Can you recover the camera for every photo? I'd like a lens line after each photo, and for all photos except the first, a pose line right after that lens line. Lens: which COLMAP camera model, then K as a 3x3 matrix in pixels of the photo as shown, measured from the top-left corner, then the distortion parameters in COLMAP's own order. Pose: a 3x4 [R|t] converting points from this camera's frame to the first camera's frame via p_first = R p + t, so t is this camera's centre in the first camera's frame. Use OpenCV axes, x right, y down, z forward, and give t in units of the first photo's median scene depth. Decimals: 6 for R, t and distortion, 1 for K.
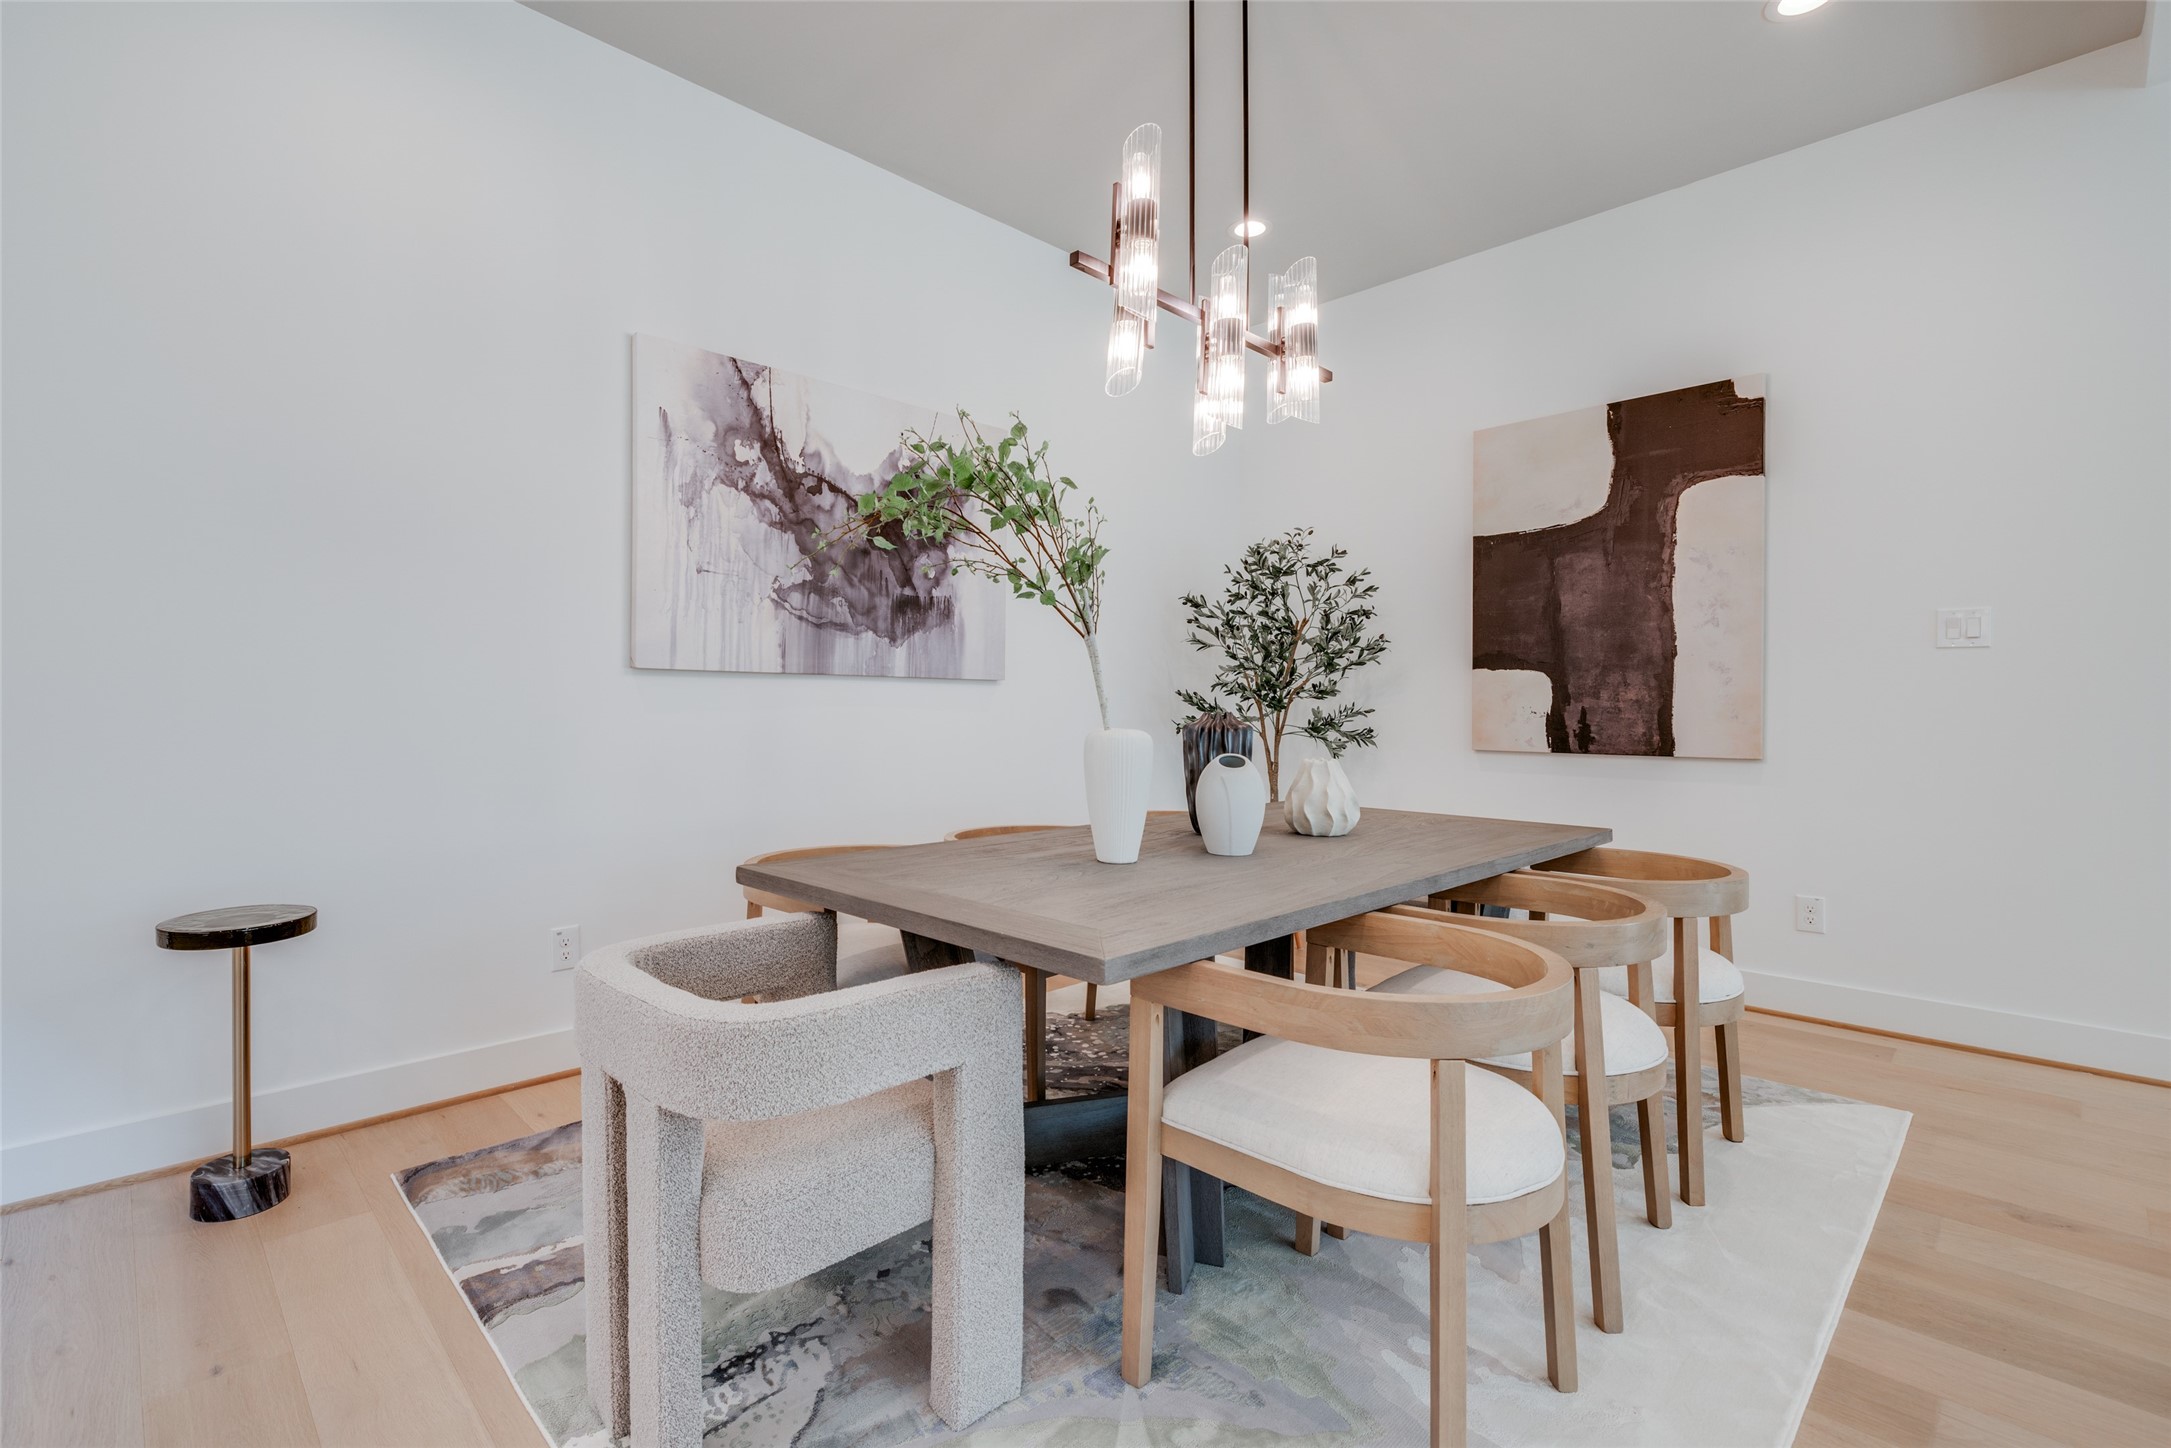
lens RADIAL K [[999.5, 0, 1042.8], [0, 999.5, 707.9], [0, 0, 1]] dist [0.000414, -0.000010]
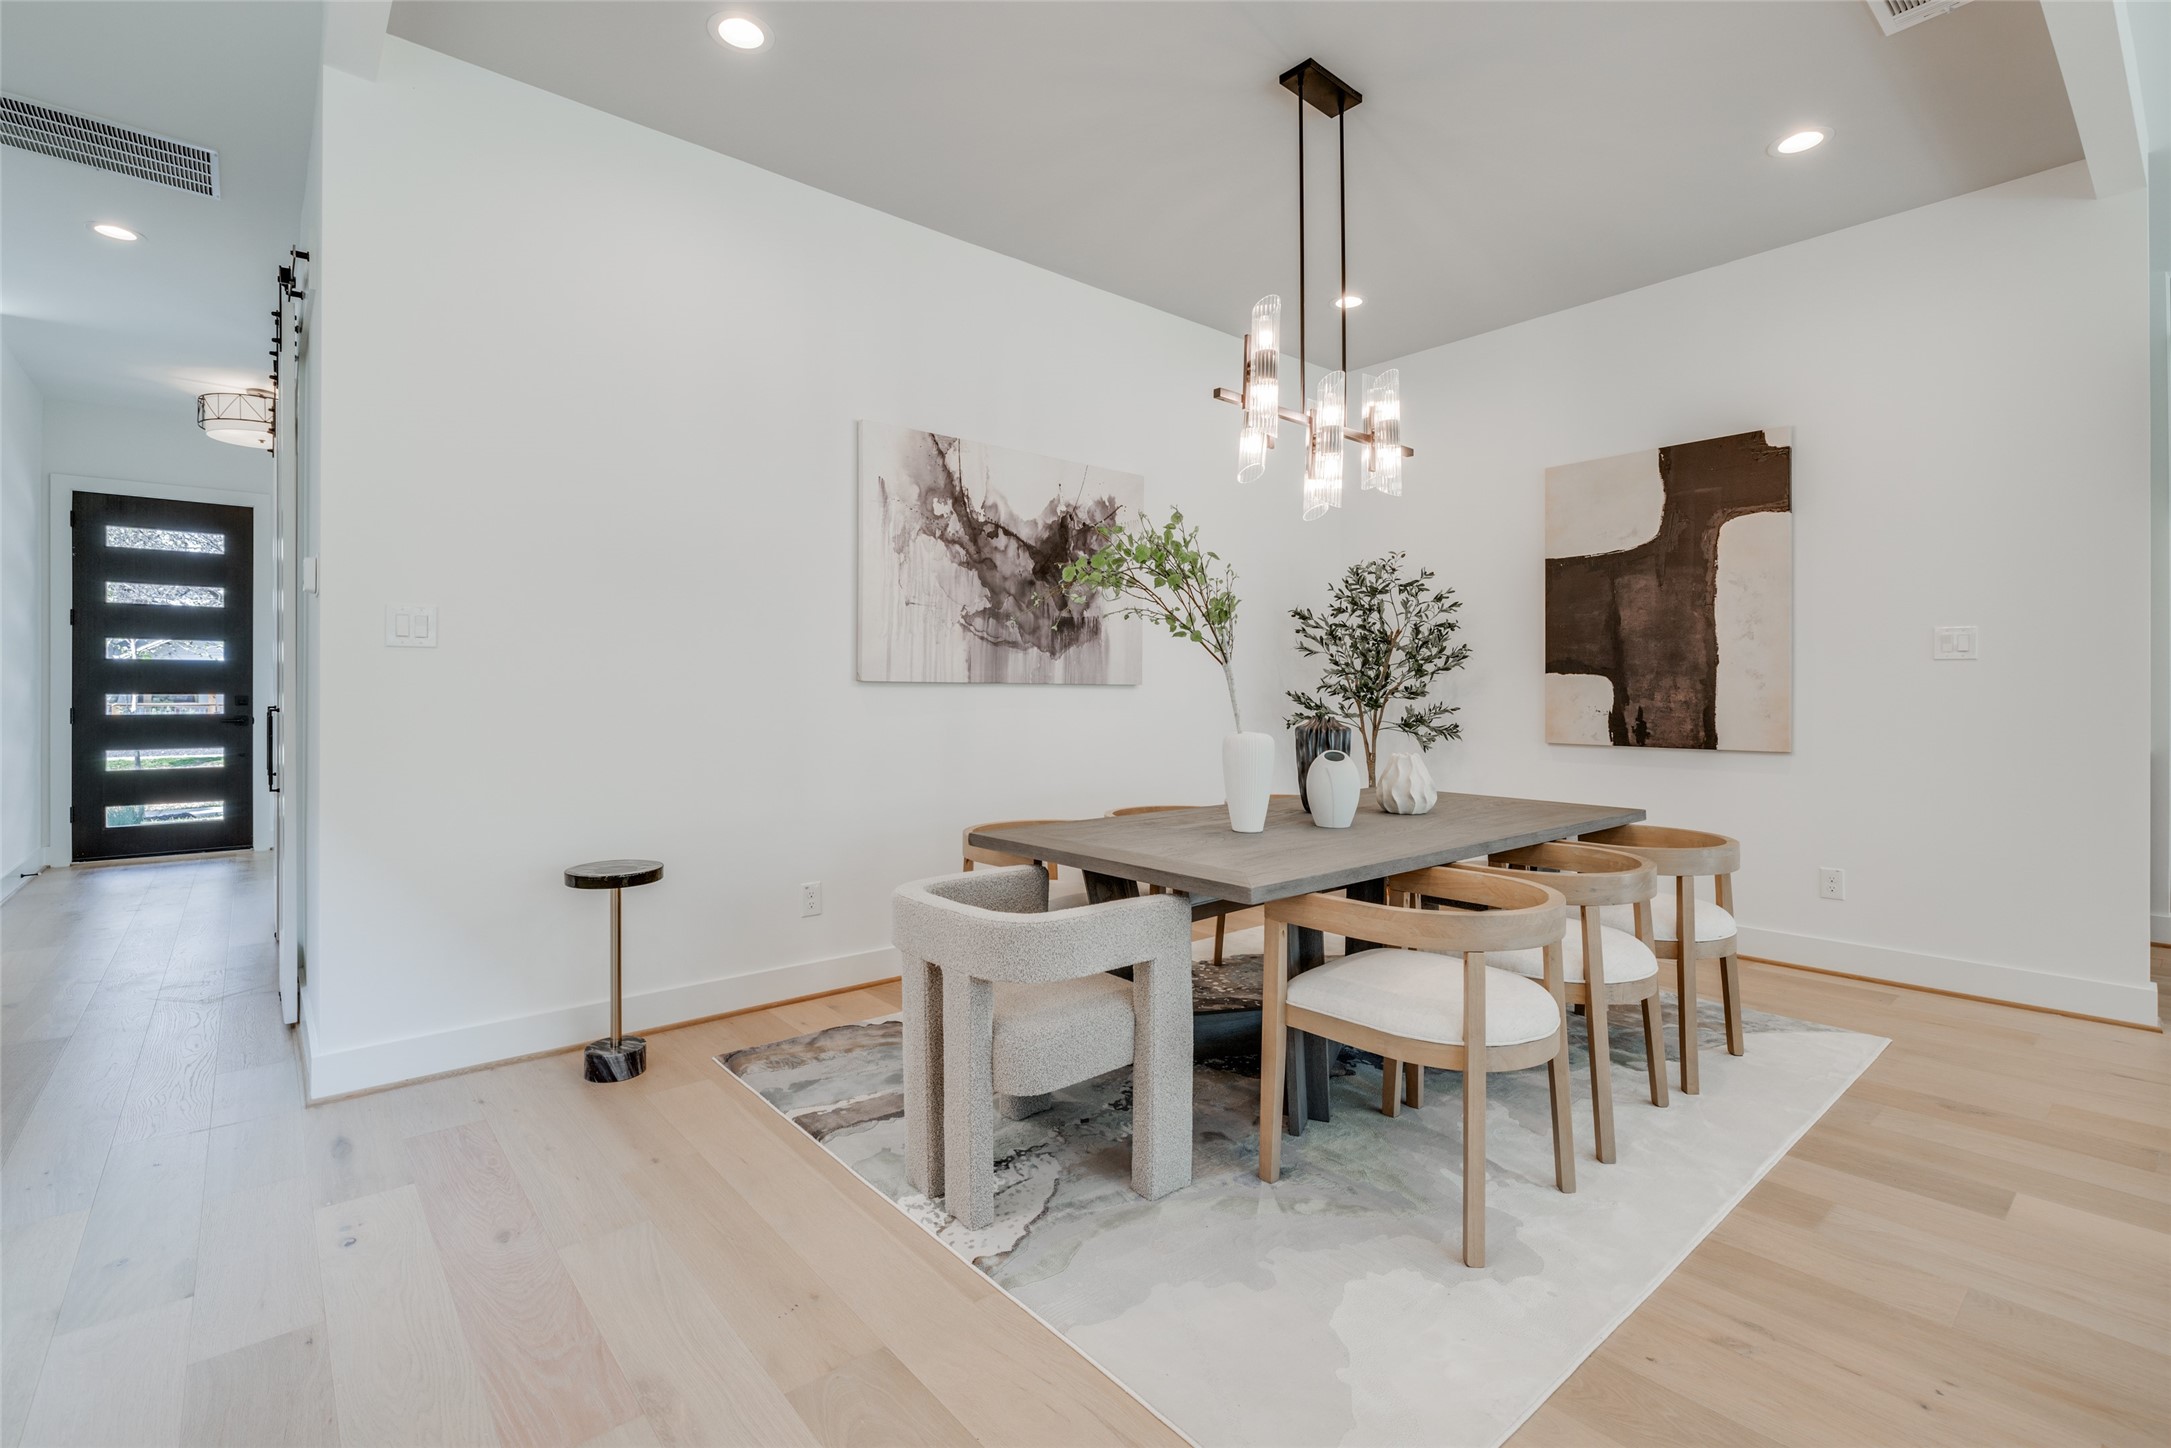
lens RADIAL K [[982.2, 0, 1085.9], [0, 982.2, 693.3], [0, 0, 1]] dist [-0.000892, 0.000128]
pose [[0.998055, -0.003160, -0.062256, -0.041883], [0.003073, 0.999994, -0.001491, -0.021215], [0.062261, 0.001297, 0.998059, -0.230996]]
